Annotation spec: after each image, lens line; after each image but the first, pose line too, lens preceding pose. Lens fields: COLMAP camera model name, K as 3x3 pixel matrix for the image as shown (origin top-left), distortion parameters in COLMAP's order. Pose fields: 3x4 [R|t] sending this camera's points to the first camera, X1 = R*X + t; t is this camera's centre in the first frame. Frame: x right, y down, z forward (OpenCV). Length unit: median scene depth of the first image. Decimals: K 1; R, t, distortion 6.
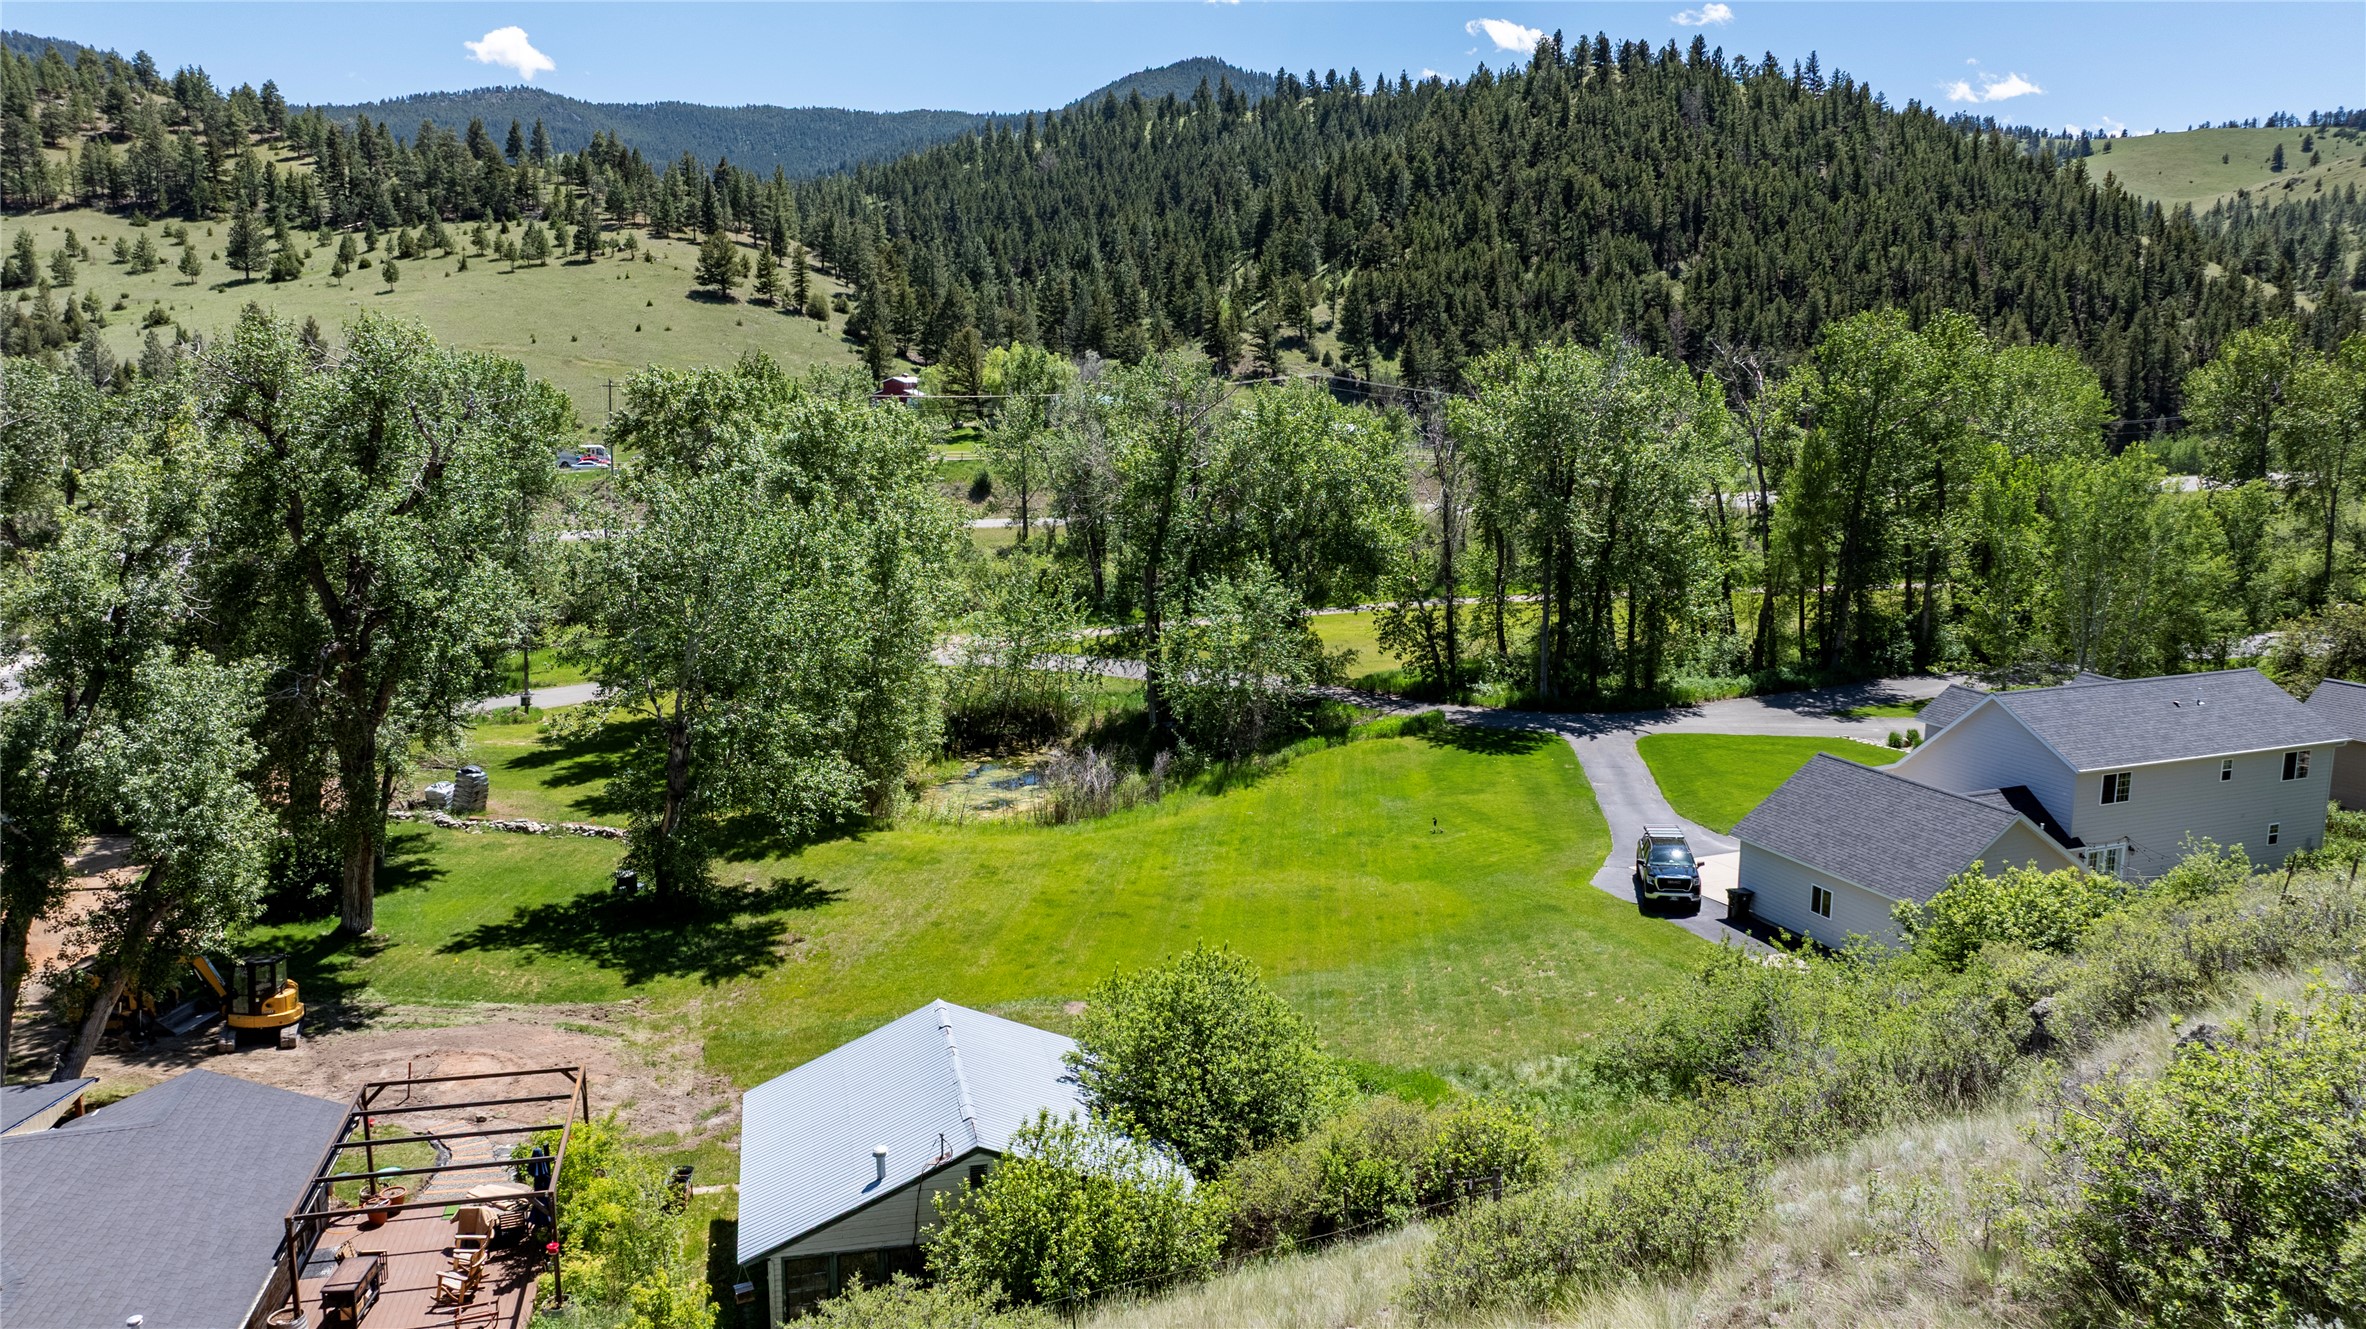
lens RADIAL K [[1663.2, 0, 1192.4], [0, 1663.2, 658.8], [0, 0, 1]] dist [-0.014805, -0.007098]
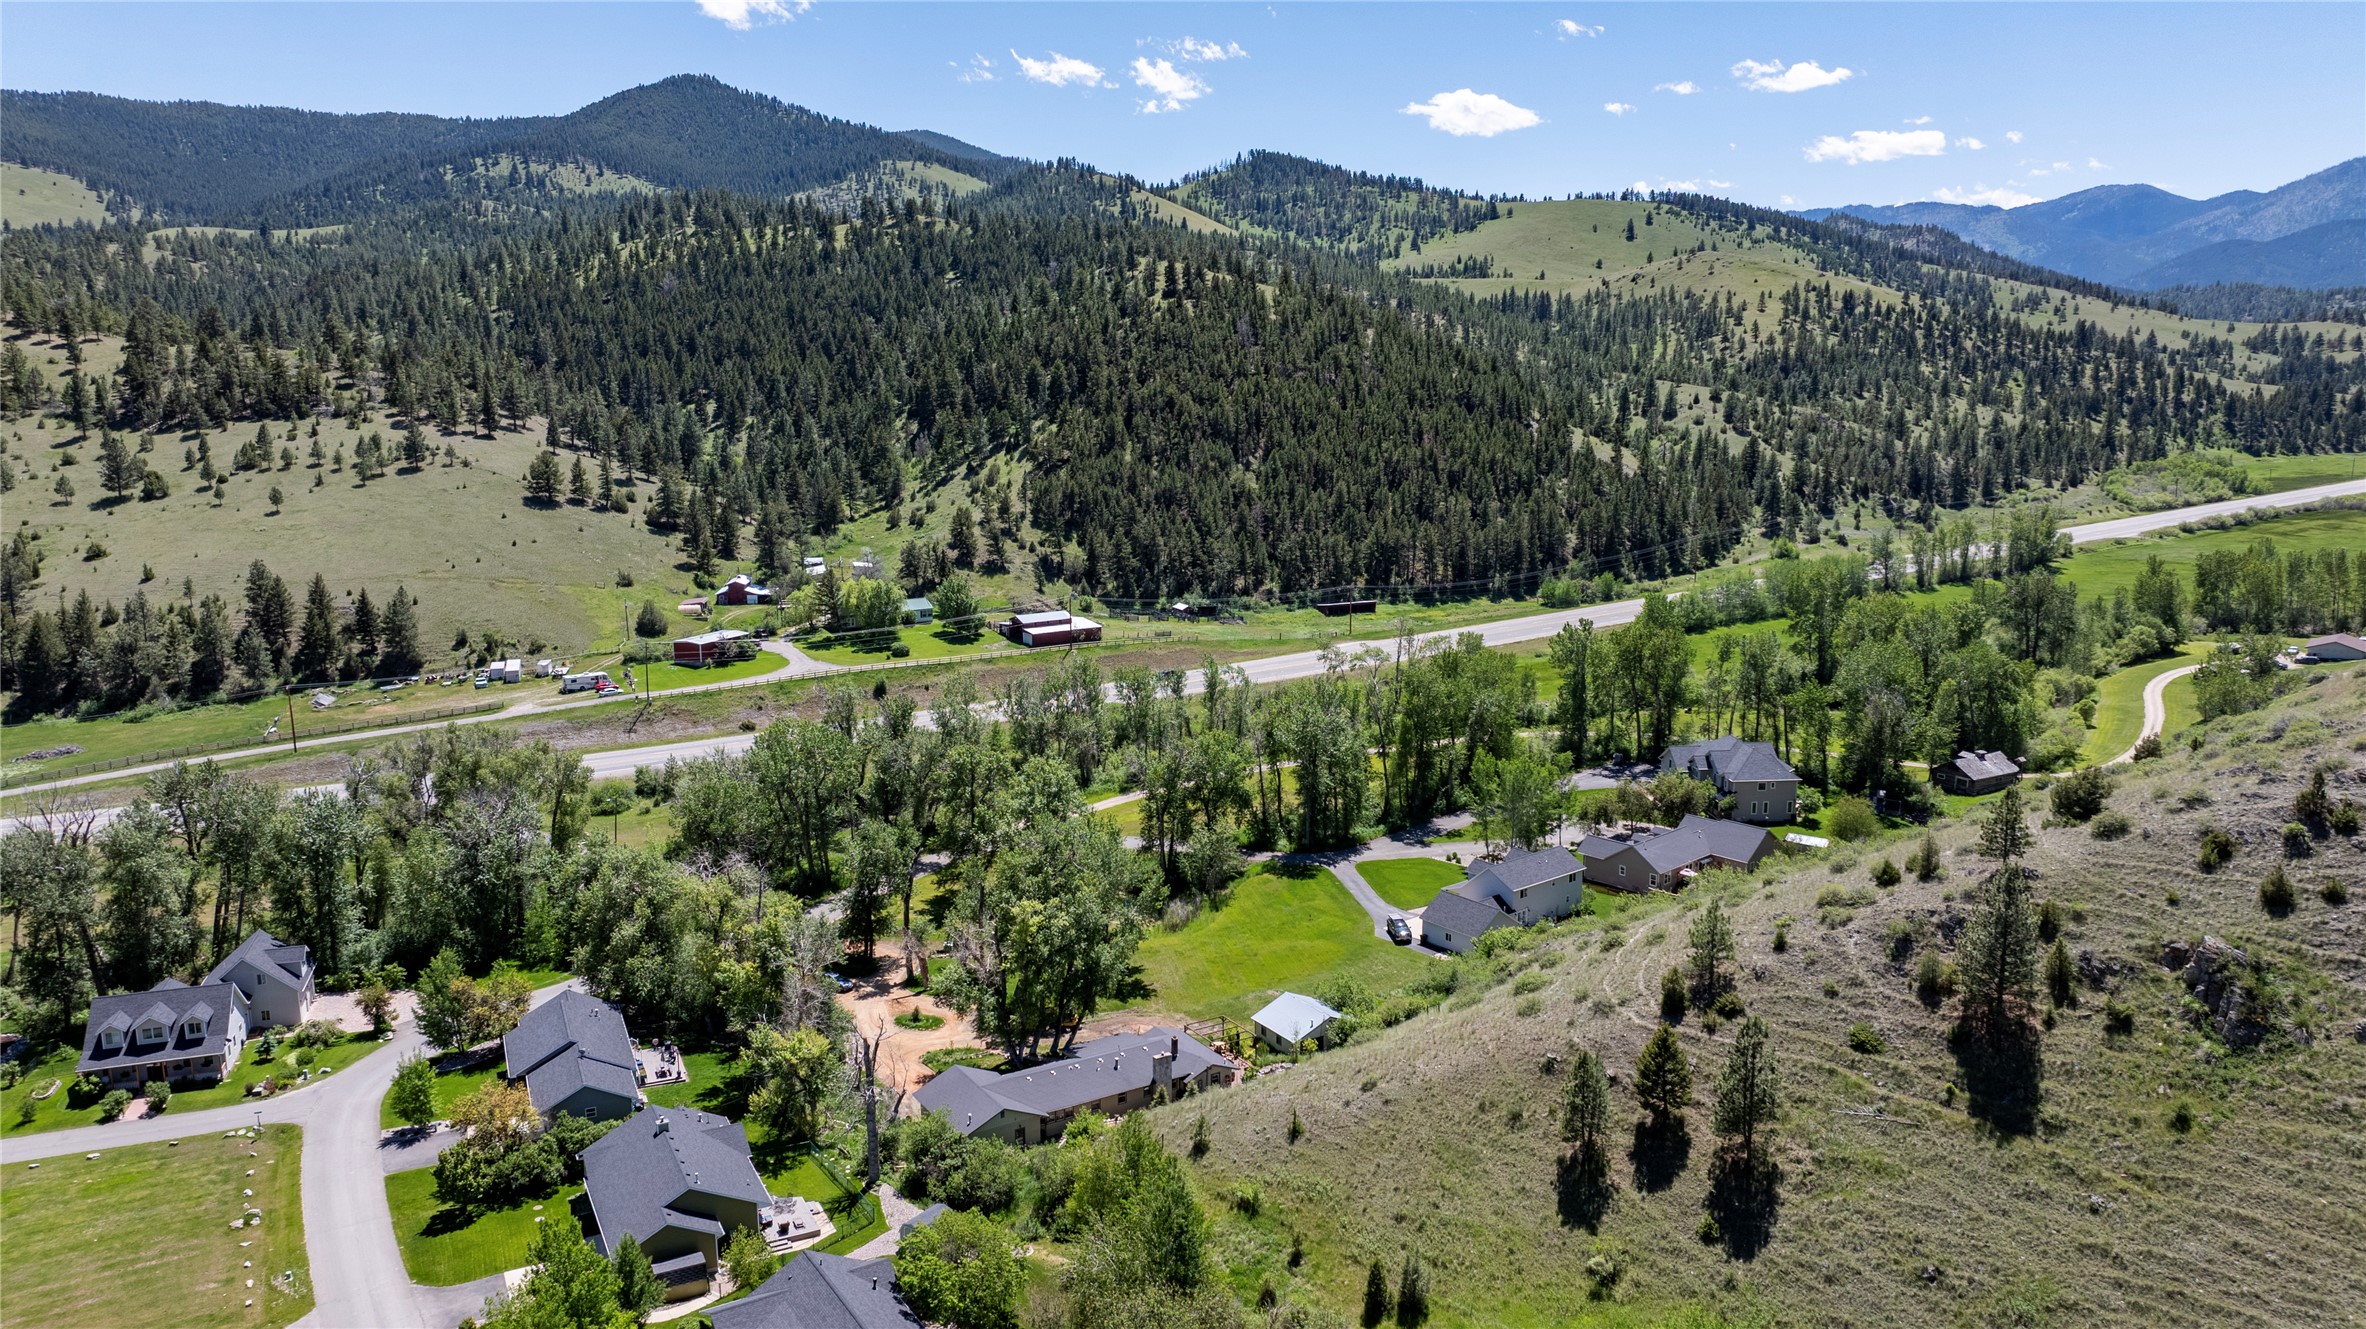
lens RADIAL K [[1663.2, 0, 1192.4], [0, 1663.2, 658.8], [0, 0, 1]] dist [-0.014805, -0.007098]
pose [[0.953008, -0.063936, 0.296121, -0.606746], [0.059948, 0.997947, 0.022535, -0.294951], [-0.296954, -0.003724, 0.954885, -1.168015]]
